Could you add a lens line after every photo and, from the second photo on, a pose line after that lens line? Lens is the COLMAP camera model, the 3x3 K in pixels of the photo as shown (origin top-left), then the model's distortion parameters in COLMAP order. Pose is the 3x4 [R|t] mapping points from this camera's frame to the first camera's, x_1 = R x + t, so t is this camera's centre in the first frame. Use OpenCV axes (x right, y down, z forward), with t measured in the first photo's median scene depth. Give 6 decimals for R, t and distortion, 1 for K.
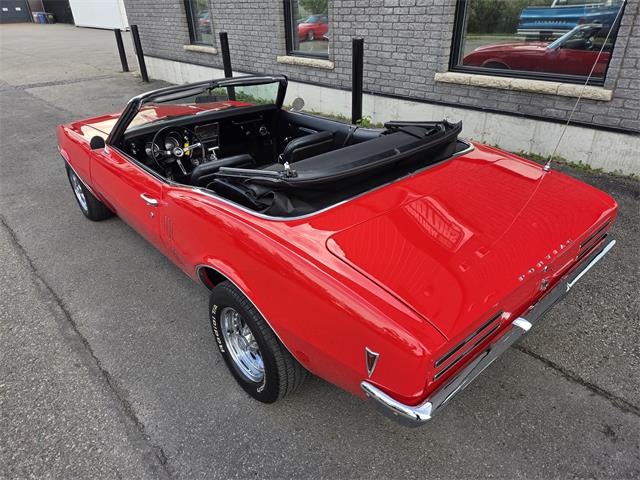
lens RADIAL K [[429.9, 0, 317.6], [0, 429.9, 236.2], [0, 0, 1]] dist [0.052190, -0.036183]
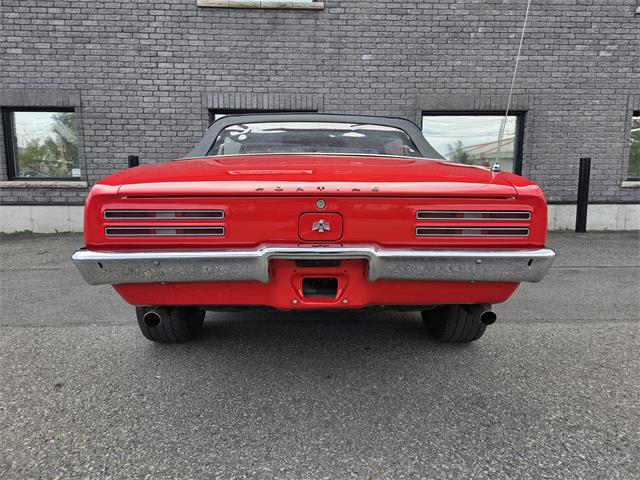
lens RADIAL K [[432.2, 0, 324.2], [0, 432.2, 237.6], [0, 0, 1]] dist [0.051281, -0.038826]
pose [[0.637626, -0.071884, 0.766985, -0.770861], [0.352636, 0.912432, -0.207645, 0.266324], [-0.684894, 0.402866, 0.607139, 0.030705]]
